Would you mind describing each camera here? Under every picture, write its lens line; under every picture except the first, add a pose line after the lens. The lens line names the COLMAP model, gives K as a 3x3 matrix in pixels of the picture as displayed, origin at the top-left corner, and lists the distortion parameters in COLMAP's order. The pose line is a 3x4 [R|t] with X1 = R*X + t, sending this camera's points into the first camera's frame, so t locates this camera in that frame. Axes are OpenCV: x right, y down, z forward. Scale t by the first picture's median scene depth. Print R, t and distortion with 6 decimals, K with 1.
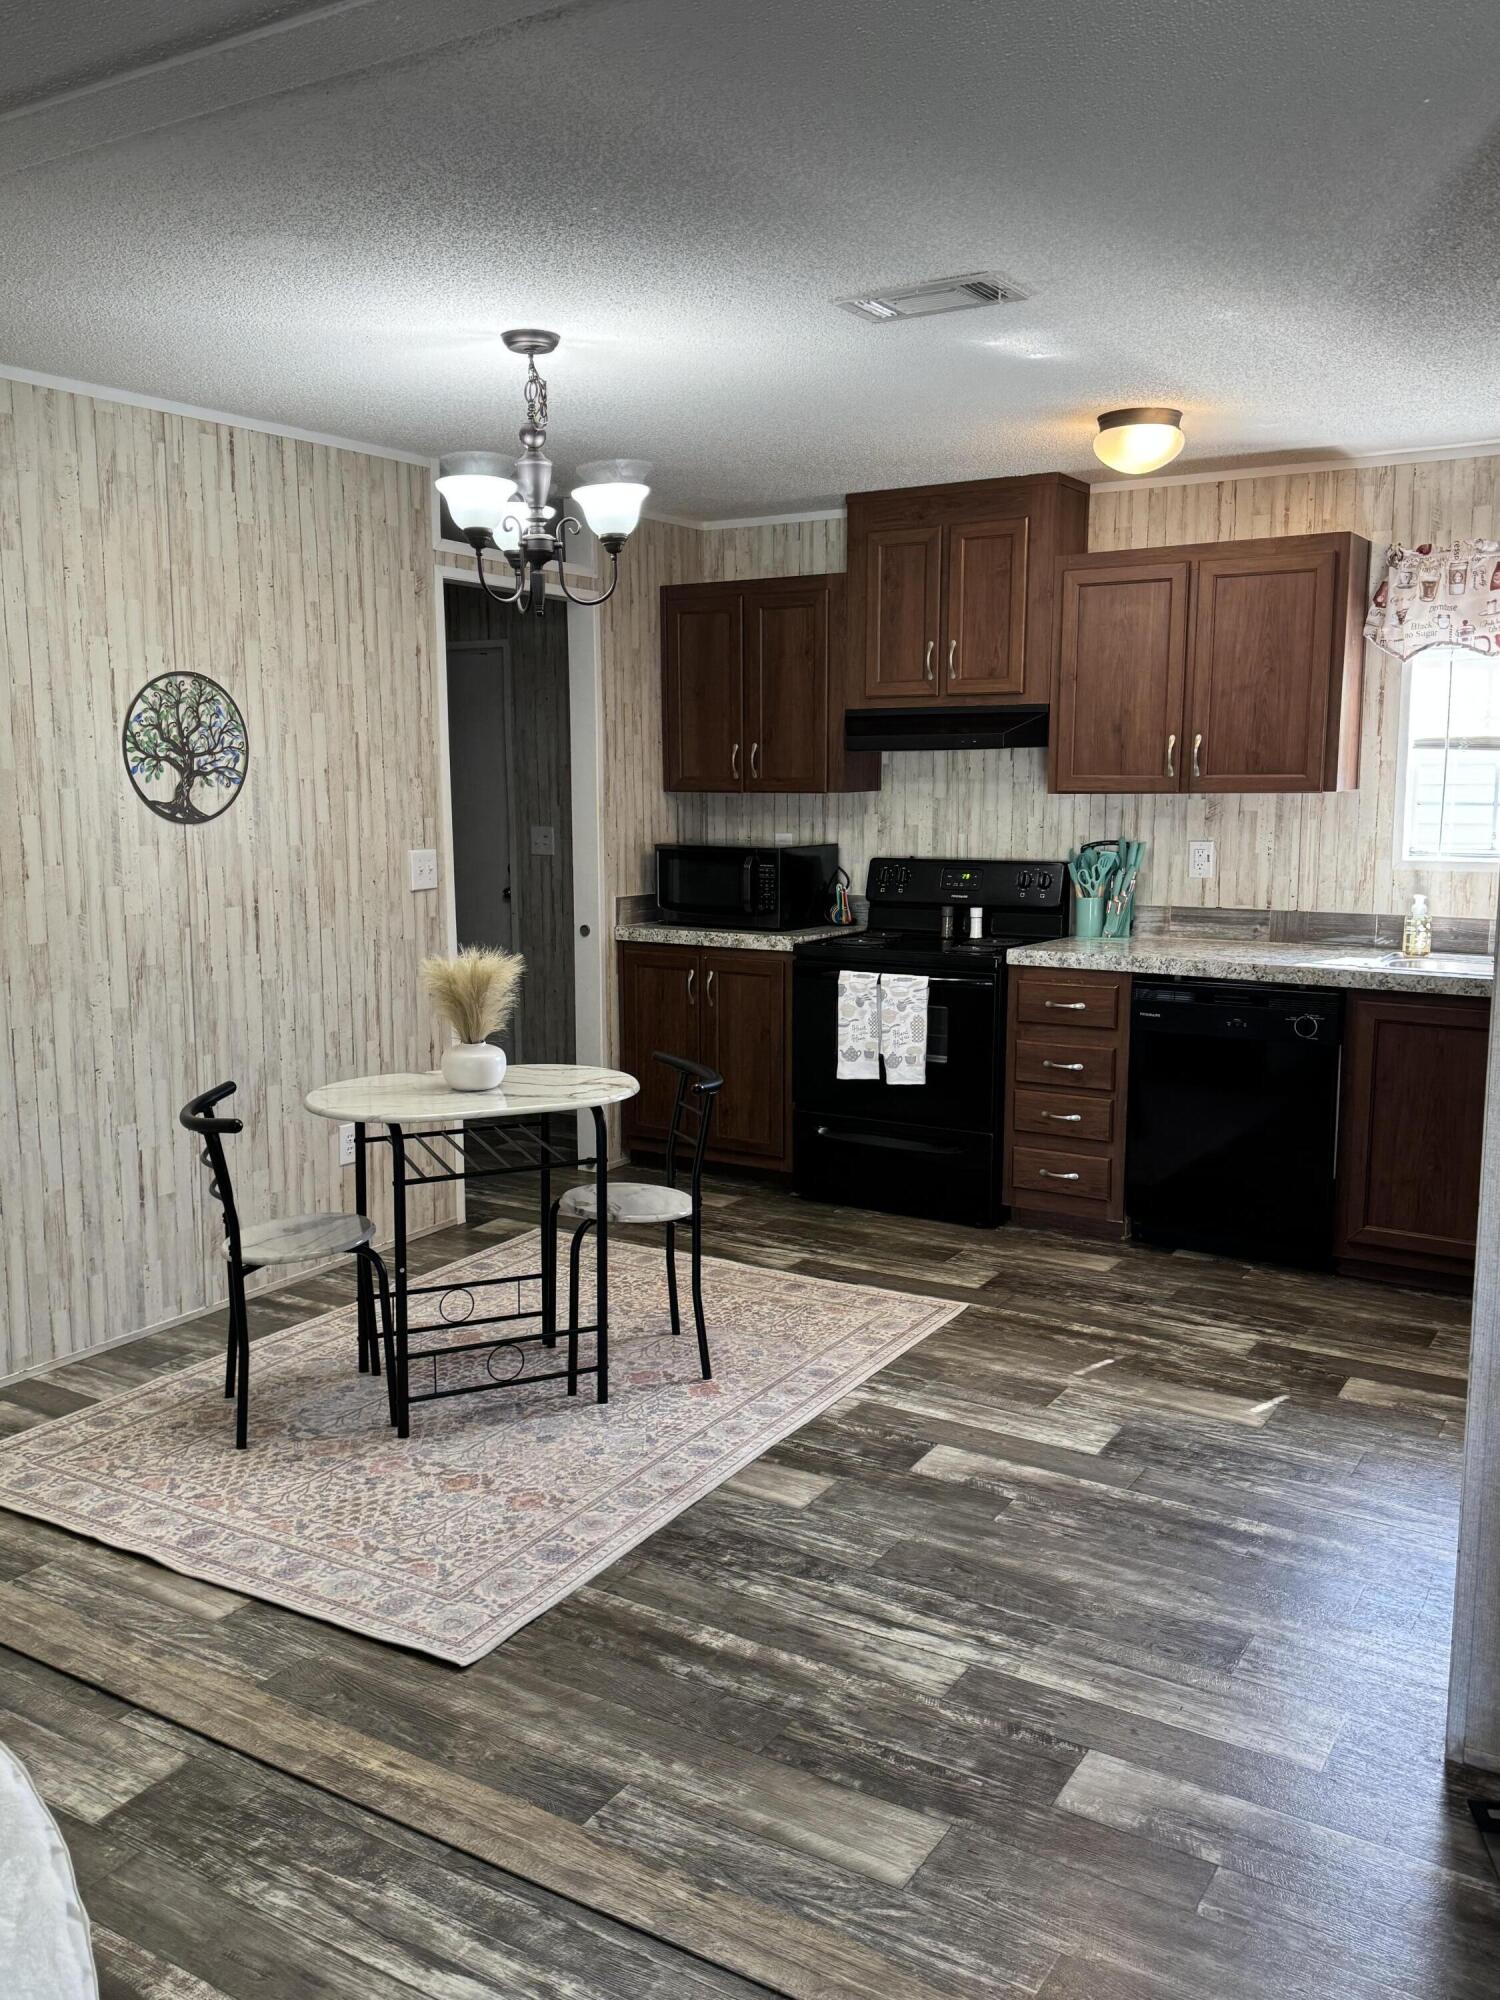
lens RADIAL K [[1642.9, 0, 750.0], [0, 1642.9, 1000.0], [0, 0, 1]] dist [0.097364, -0.000366]
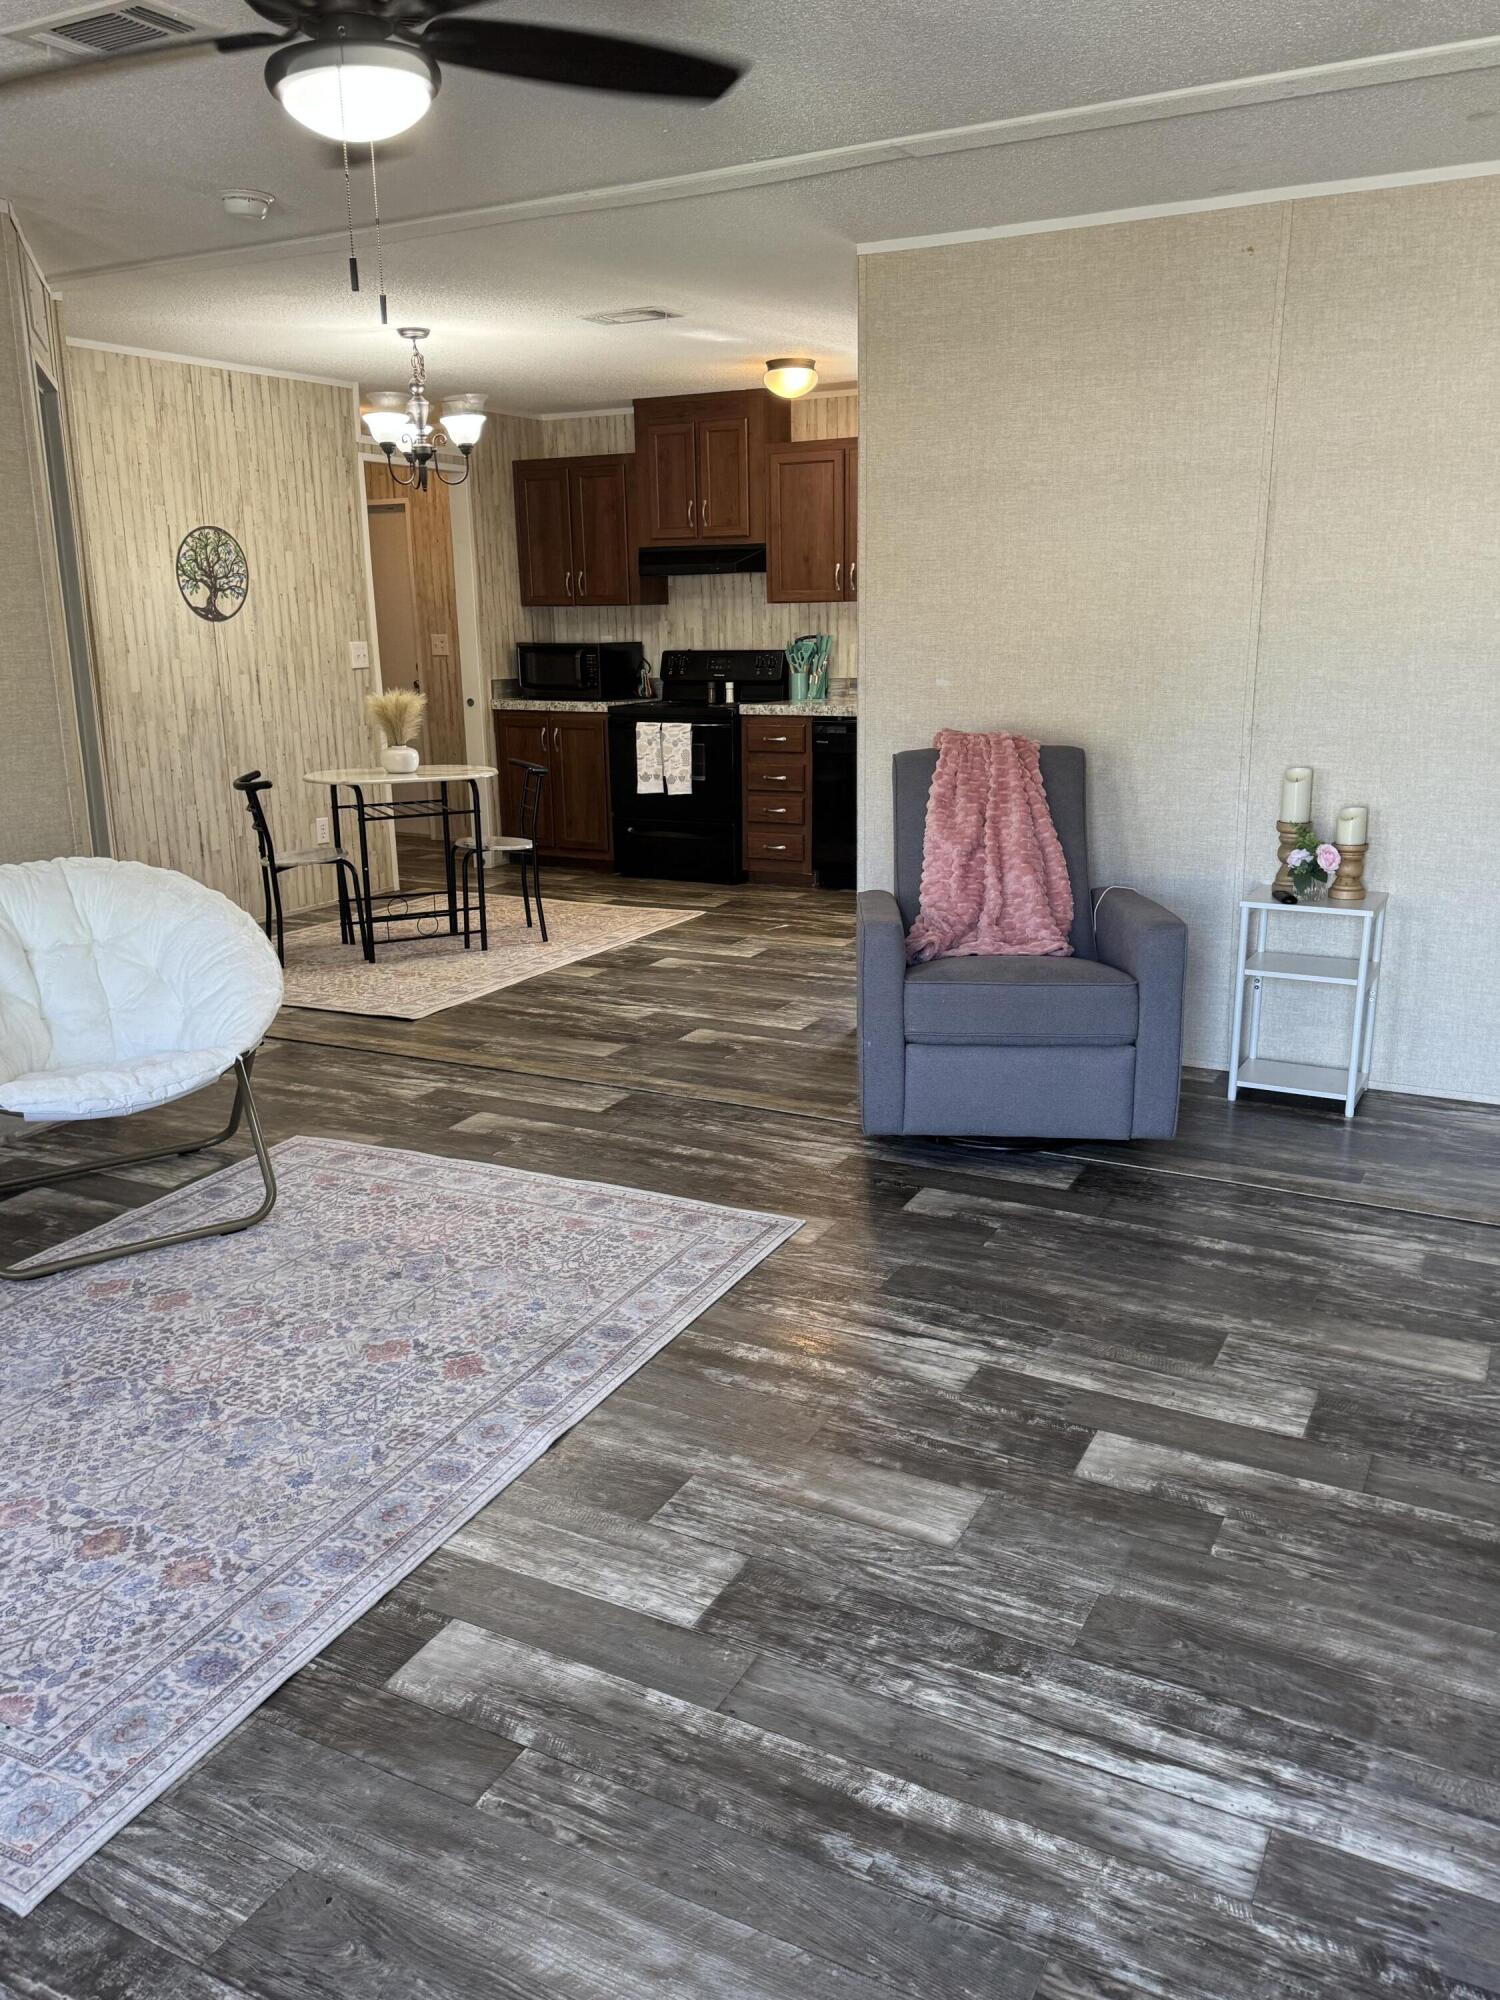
lens RADIAL K [[1520.7, 0, 755.5], [0, 1520.7, 992.4], [0, 0, 1]] dist [0.132790, -0.227425]
pose [[0.997637, -0.027426, 0.062989, 0.072859], [0.020590, 0.994075, 0.106728, 0.088776], [-0.065543, -0.105179, 0.992291, -0.489883]]
